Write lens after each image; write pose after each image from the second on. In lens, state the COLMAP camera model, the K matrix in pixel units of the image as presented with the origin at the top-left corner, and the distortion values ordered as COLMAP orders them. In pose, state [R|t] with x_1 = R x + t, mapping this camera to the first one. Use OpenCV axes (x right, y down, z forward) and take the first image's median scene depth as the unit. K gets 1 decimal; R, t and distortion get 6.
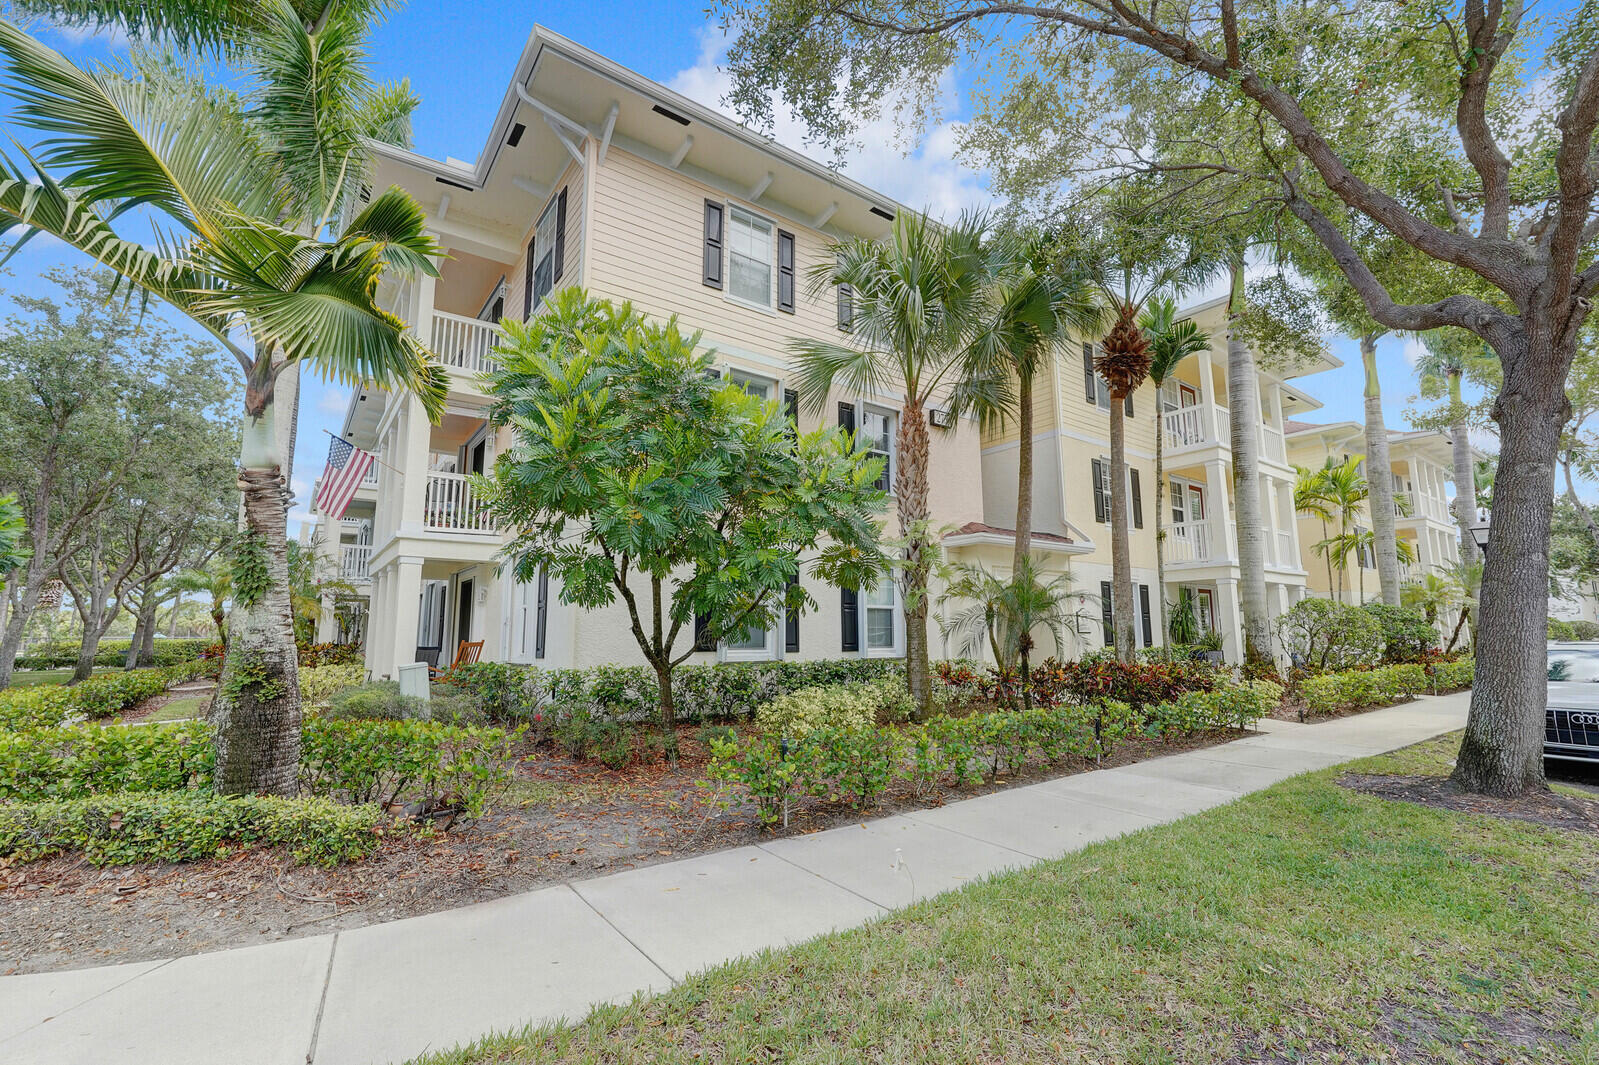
lens RADIAL K [[694.1, 0, 790.4], [0, 694.1, 533.8], [0, 0, 1]] dist [-0.011681, -0.000084]
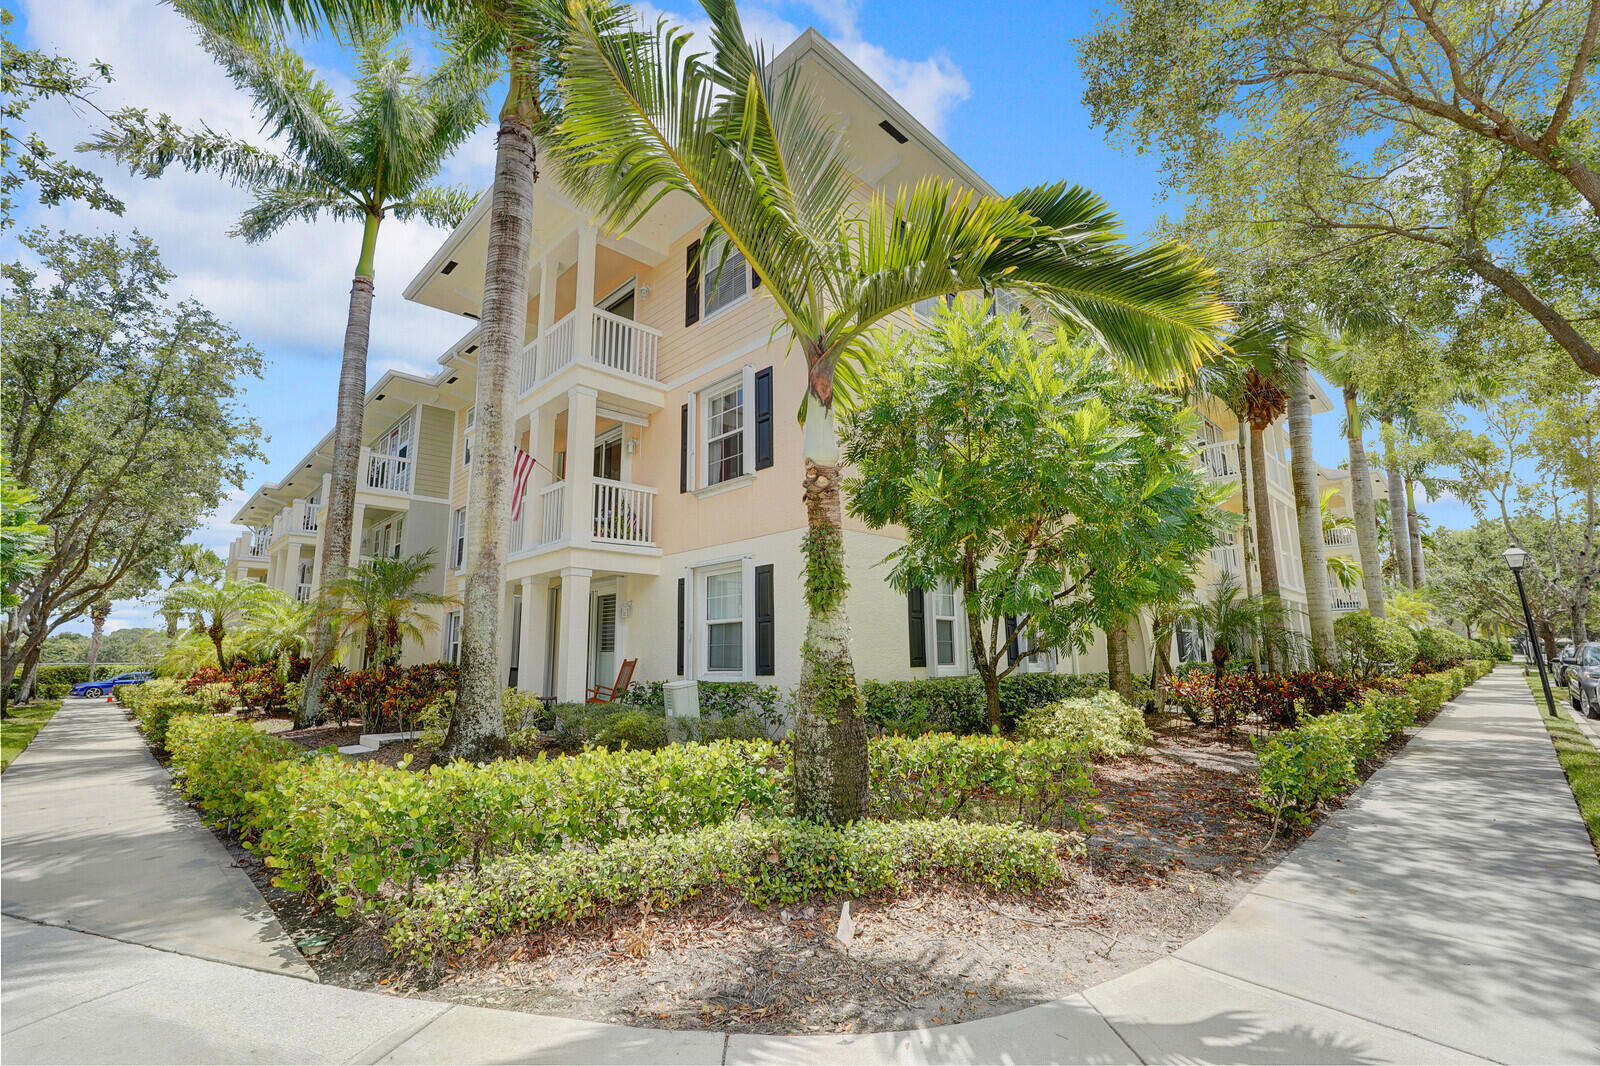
lens RADIAL K [[694.5, 0, 790.9], [0, 694.5, 534.4], [0, 0, 1]] dist [-0.011681, -0.000084]
pose [[0.989367, 0.017990, 0.144321, -0.338572], [-0.013595, 0.999415, -0.031380, 0.010461], [-0.144801, 0.029085, 0.989033, 0.031728]]
